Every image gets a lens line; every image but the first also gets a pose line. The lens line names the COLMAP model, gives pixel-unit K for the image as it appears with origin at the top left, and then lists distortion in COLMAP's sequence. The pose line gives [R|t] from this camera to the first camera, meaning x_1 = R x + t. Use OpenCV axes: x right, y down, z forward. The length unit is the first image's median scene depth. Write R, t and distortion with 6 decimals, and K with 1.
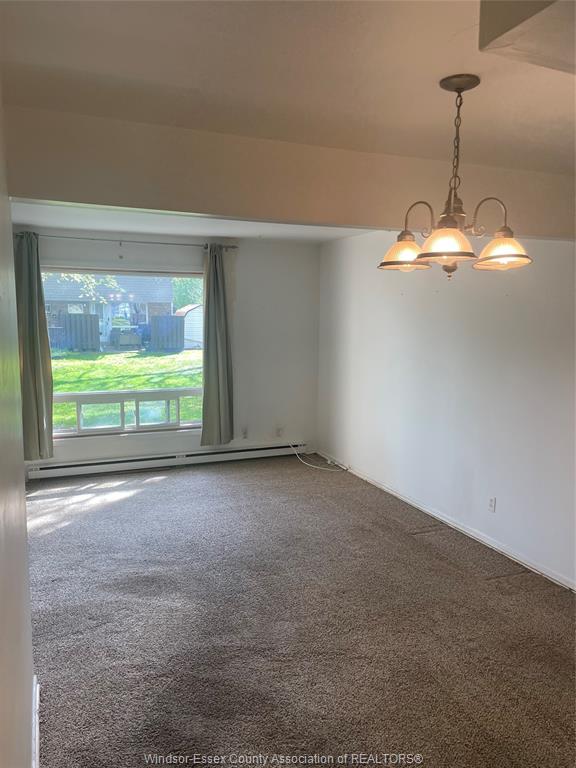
lens RADIAL K [[579.8, 0, 284.3], [0, 579.8, 394.6], [0, 0, 1]] dist [0.089431, -0.120158]
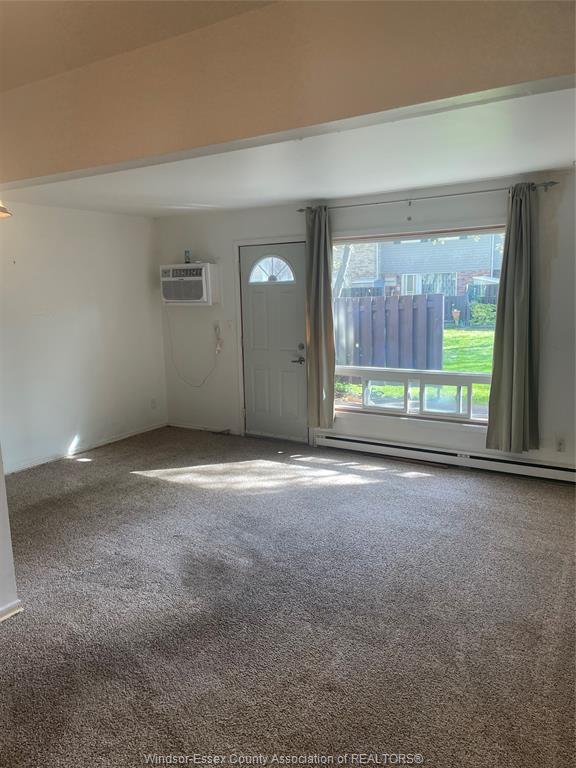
lens RADIAL K [[579.8, 0, 284.3], [0, 579.8, 394.6], [0, 0, 1]] dist [0.089431, -0.120158]
pose [[0.573818, 0.129305, -0.808711, 0.360592], [-0.082629, 0.991559, 0.099911, -0.044491], [0.814804, 0.009492, 0.579659, 0.337059]]
